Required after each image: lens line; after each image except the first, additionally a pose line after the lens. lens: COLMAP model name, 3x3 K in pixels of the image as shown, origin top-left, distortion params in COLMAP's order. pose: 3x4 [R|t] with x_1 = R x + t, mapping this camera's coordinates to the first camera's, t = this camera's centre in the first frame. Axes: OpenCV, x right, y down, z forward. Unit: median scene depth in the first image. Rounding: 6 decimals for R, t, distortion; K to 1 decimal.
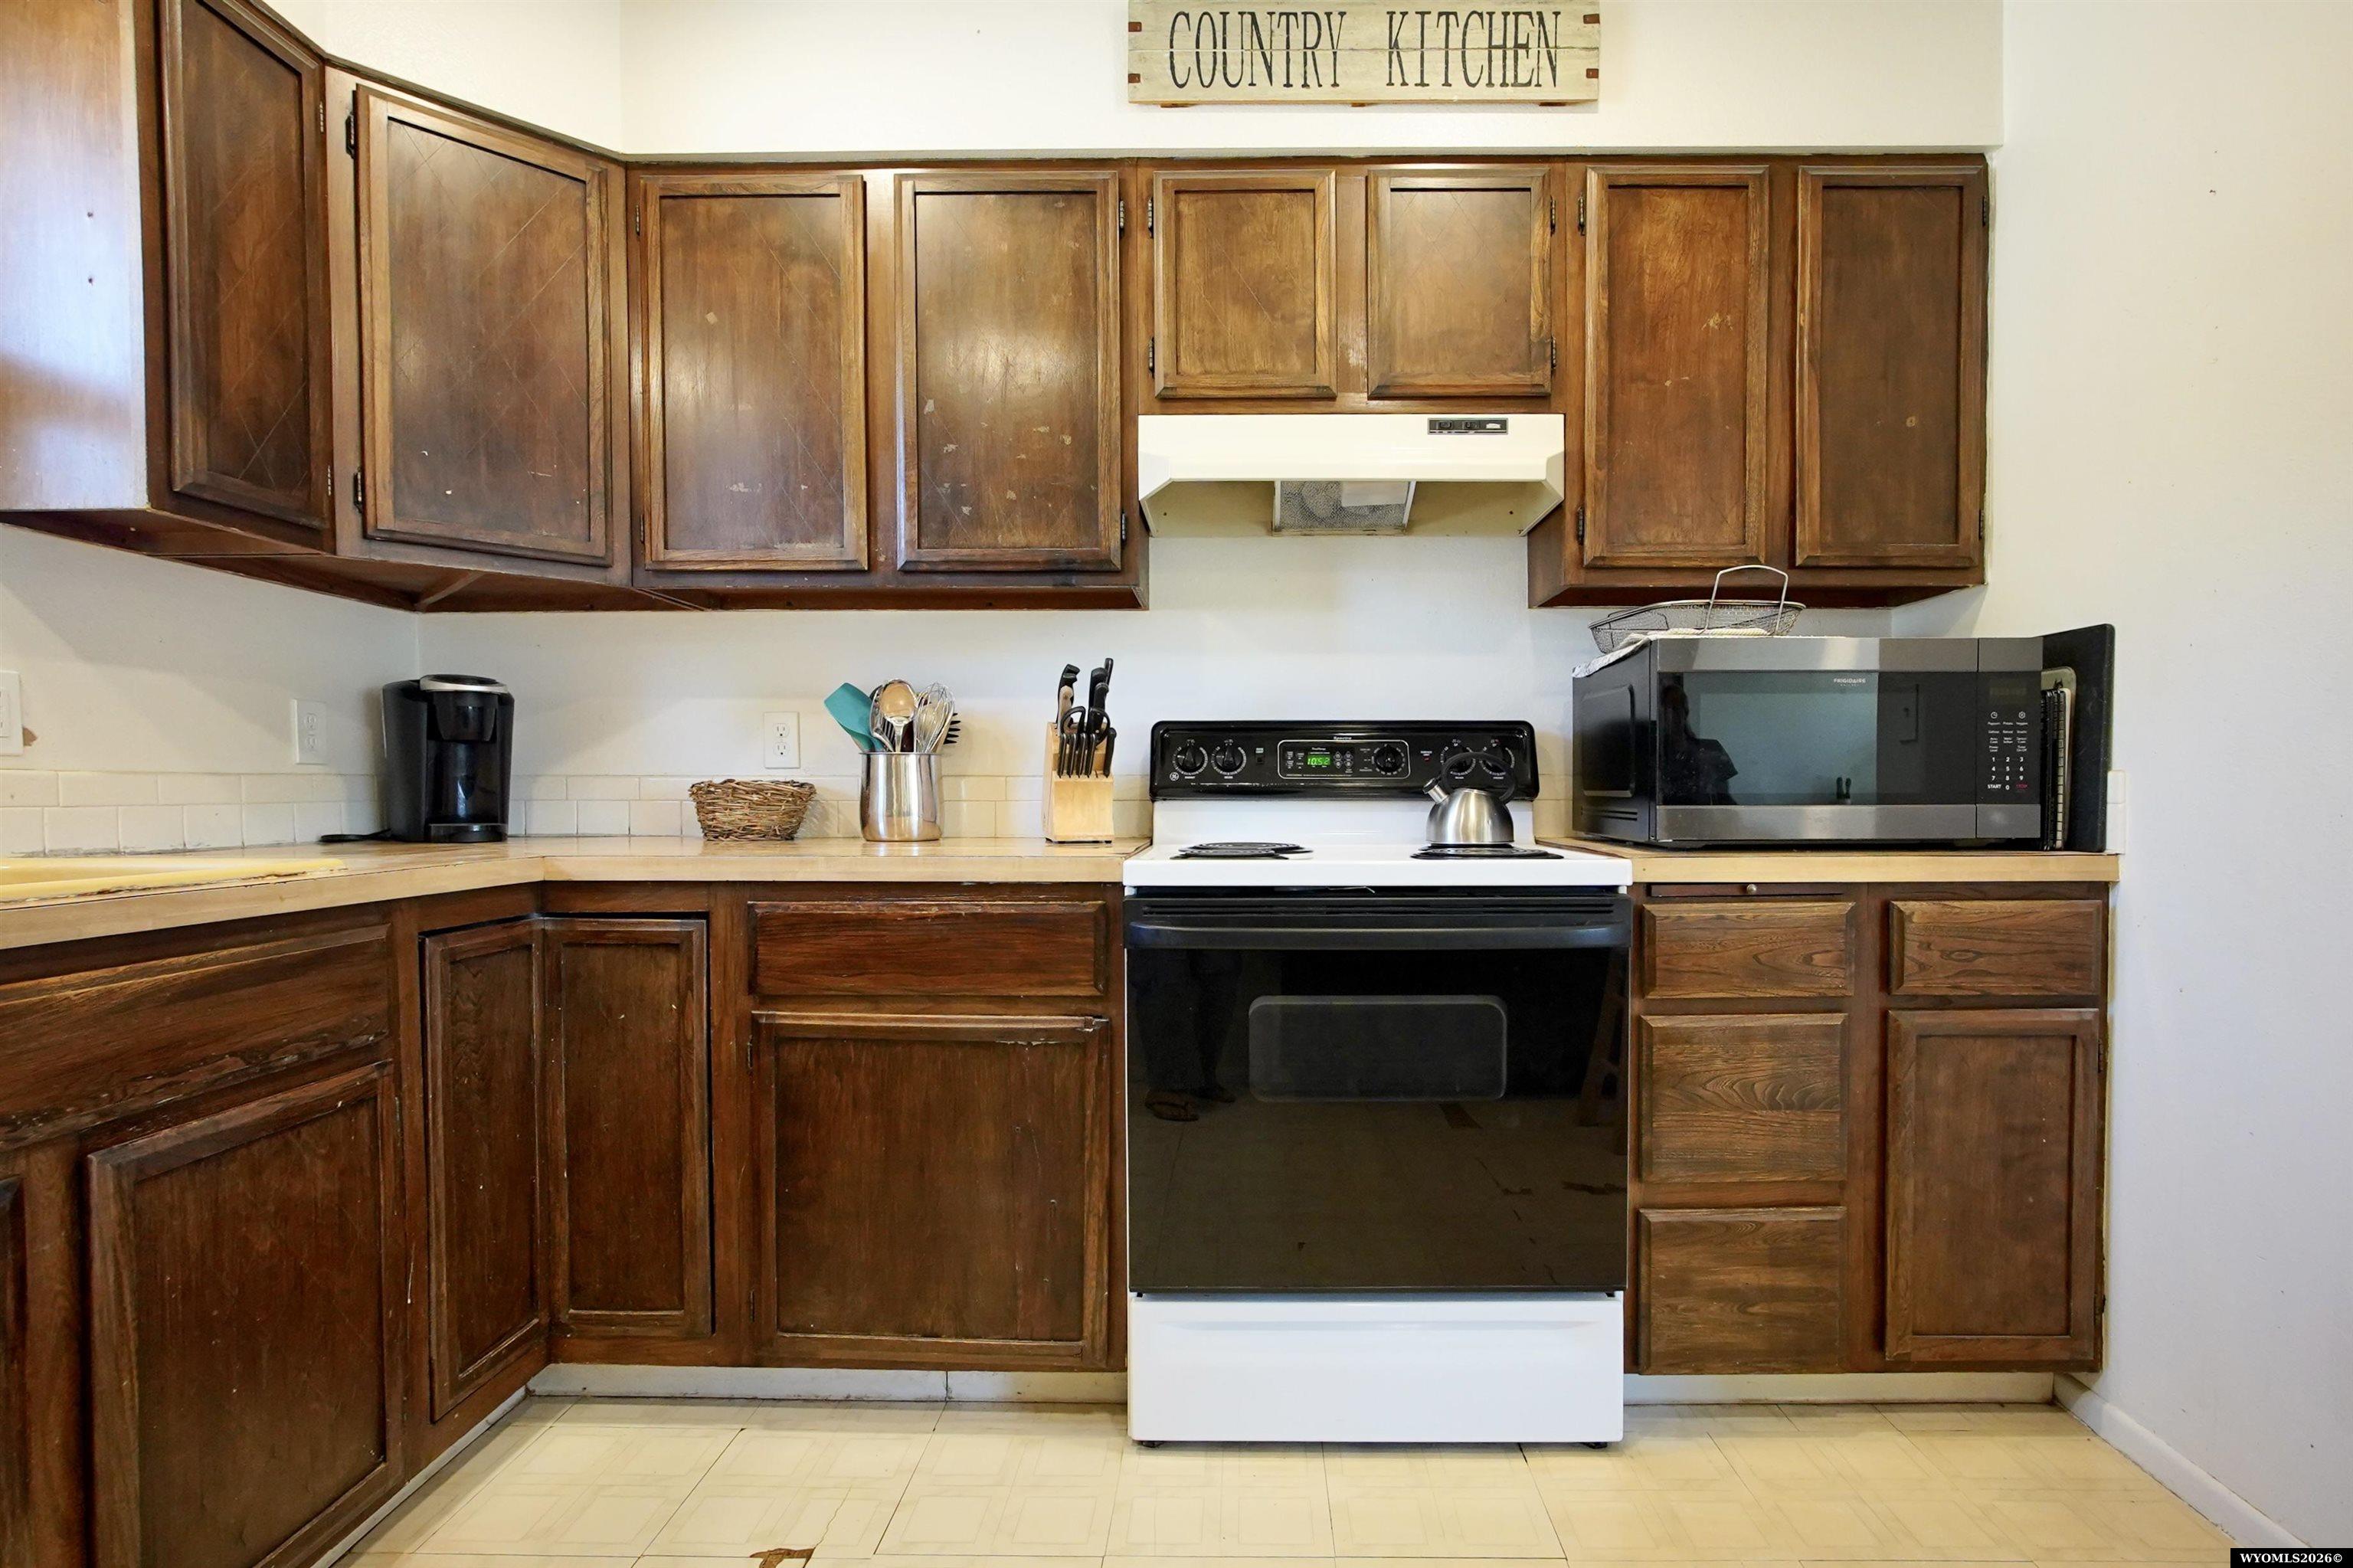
lens RADIAL K [[1159.8, 0, 1247.4], [0, 1159.8, 818.9], [0, 0, 1]] dist [-0.014189, -0.000269]
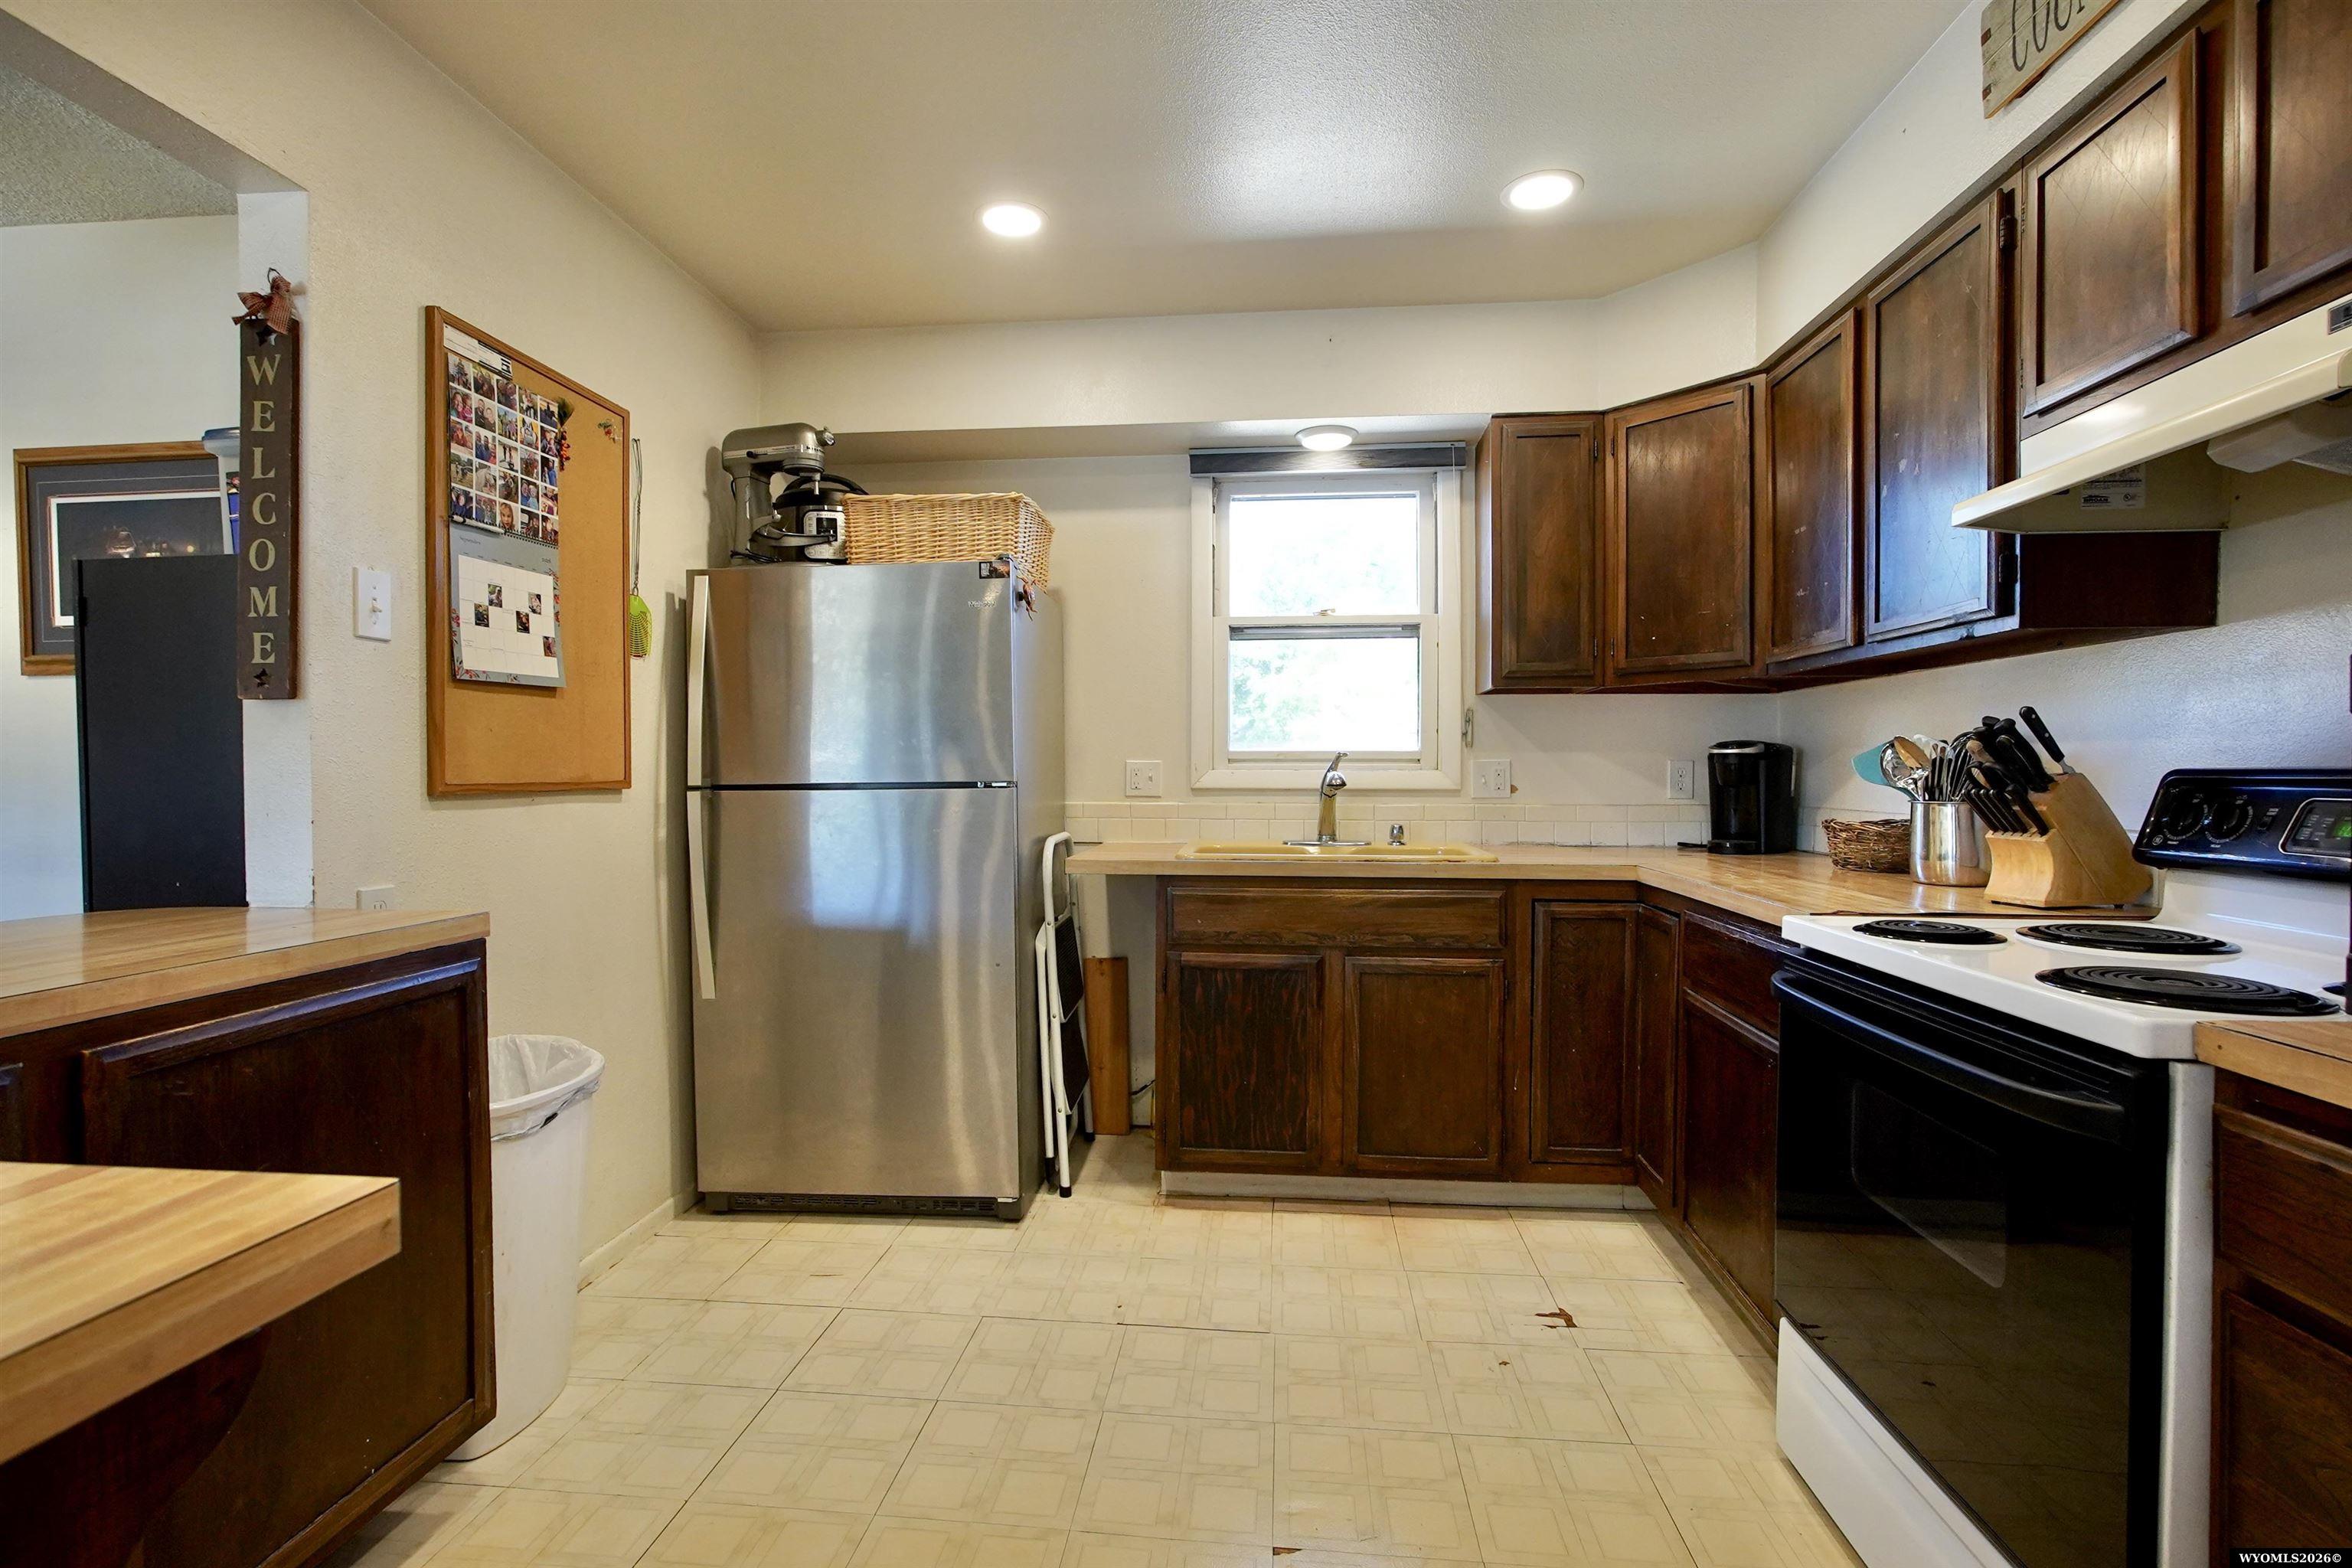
lens RADIAL K [[1088.4, 0, 1176.0], [0, 1088.4, 784.0], [0, 0, 1]] dist [-0.005564, 0.000096]
pose [[-0.091031, 0.013934, -0.995751, 0.946045], [-0.027895, 0.999474, 0.016537, -0.087495], [0.995457, 0.029282, -0.090595, 0.491484]]
